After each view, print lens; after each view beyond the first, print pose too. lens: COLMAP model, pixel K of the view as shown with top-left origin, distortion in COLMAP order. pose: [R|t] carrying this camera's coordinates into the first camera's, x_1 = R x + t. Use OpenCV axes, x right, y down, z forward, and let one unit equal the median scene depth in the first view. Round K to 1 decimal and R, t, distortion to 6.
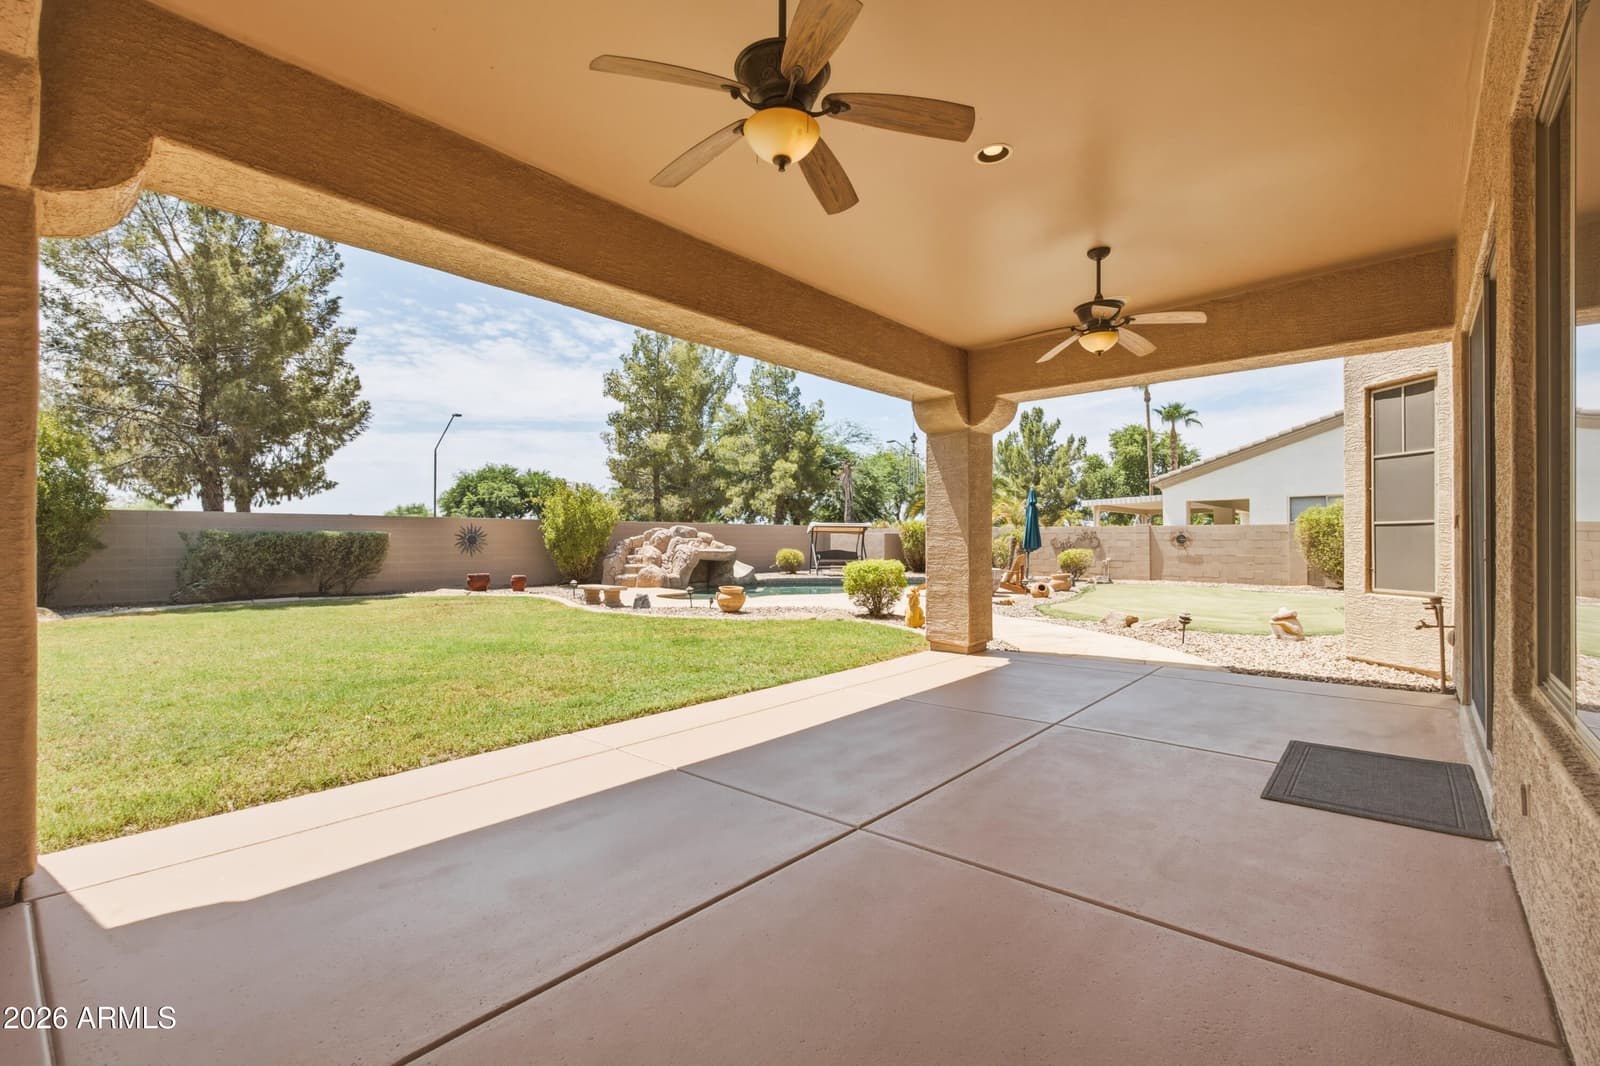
lens RADIAL K [[707.9, 0, 803.5], [0, 707.9, 537.8], [0, 0, 1]] dist [-0.000512, -0.000477]
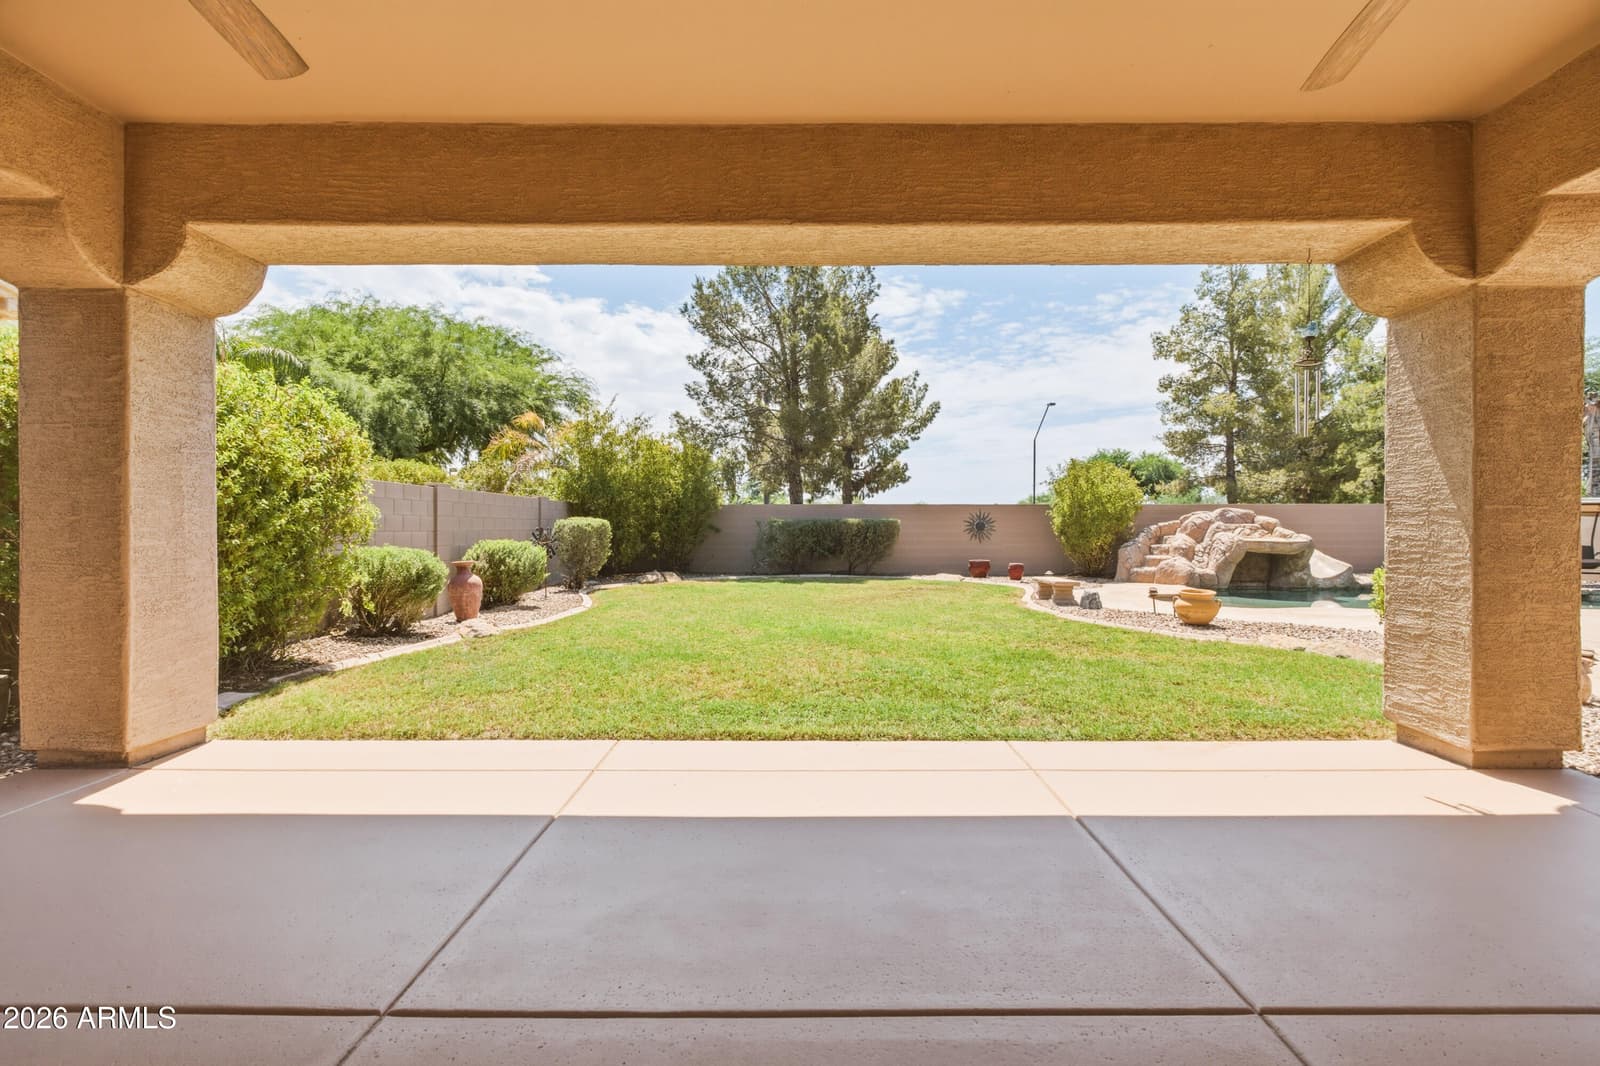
lens RADIAL K [[705.8, 0, 792.3], [0, 705.8, 529.1], [0, 0, 1]] dist [0.001216, 0.000315]
pose [[0.648761, 0.002509, -0.760988, 0.111187], [0.002476, 0.999982, 0.005408, 0.000981], [0.760988, -0.005393, 0.648743, 0.132547]]
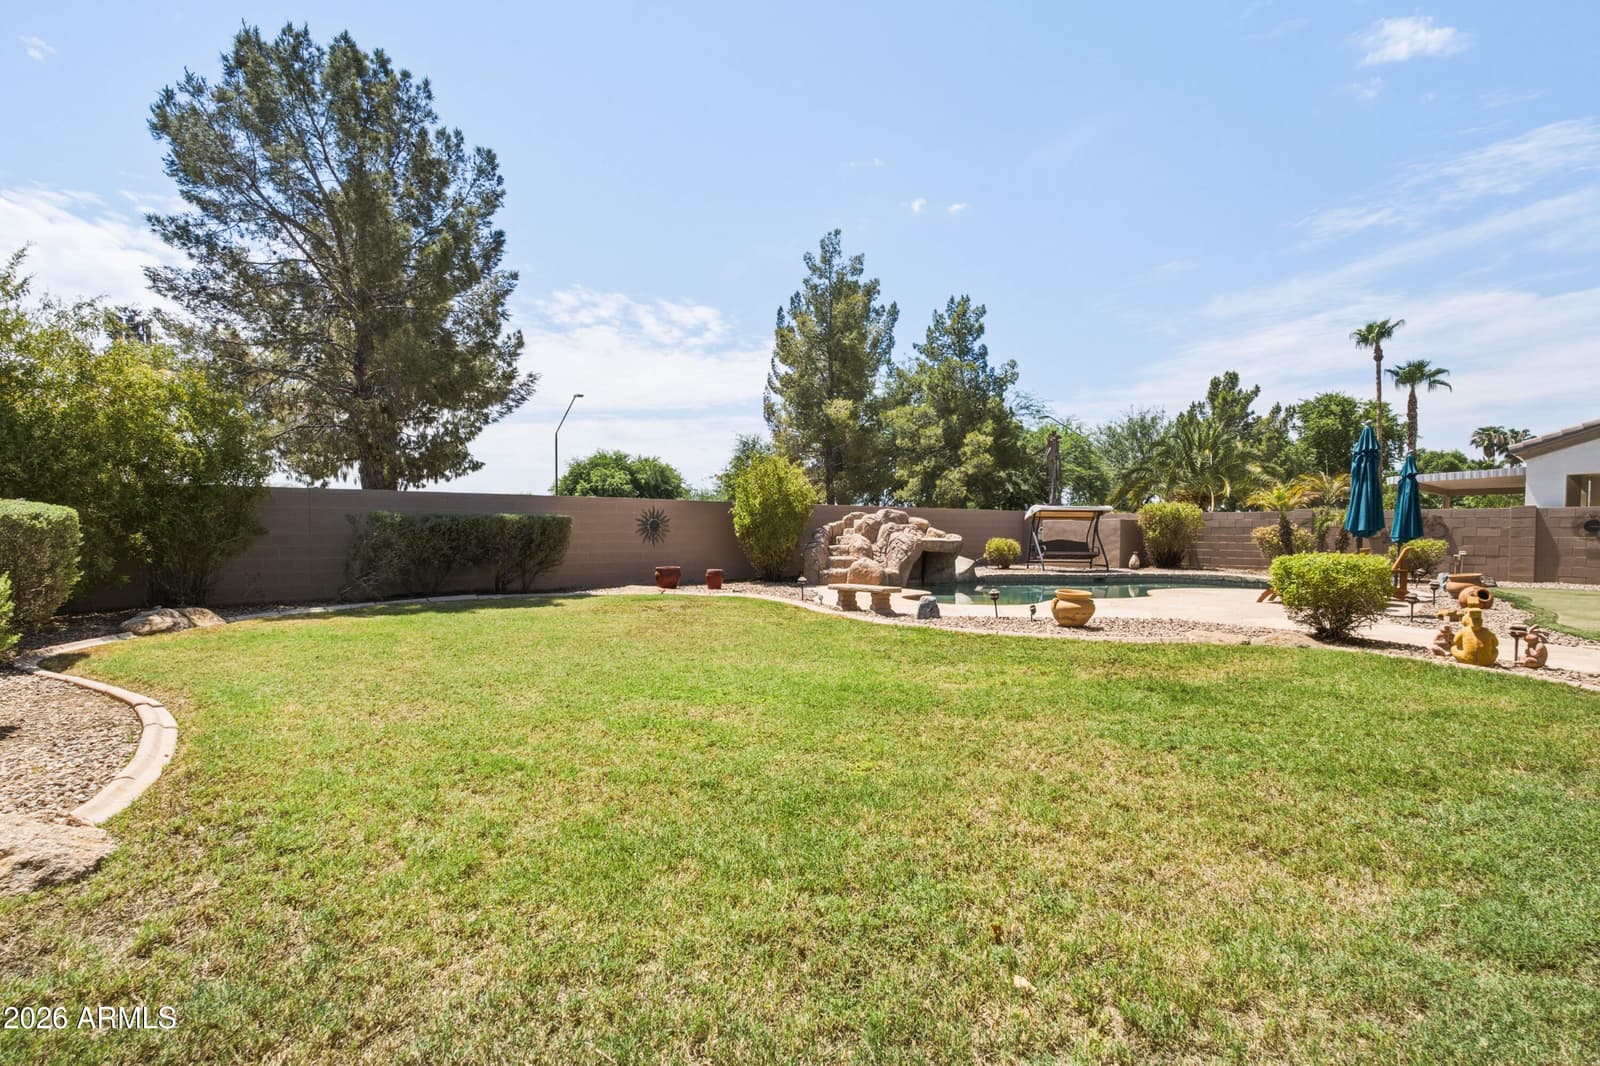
lens RADIAL K [[733.9, 0, 800.1], [0, 733.9, 566.1], [0, 0, 1]] dist [-0.001608, -0.000136]
pose [[0.991010, 0.008013, -0.133546, -0.168013], [-0.001017, 0.998627, 0.052366, 0.004460], [0.133782, -0.051760, 0.989658, 0.154541]]
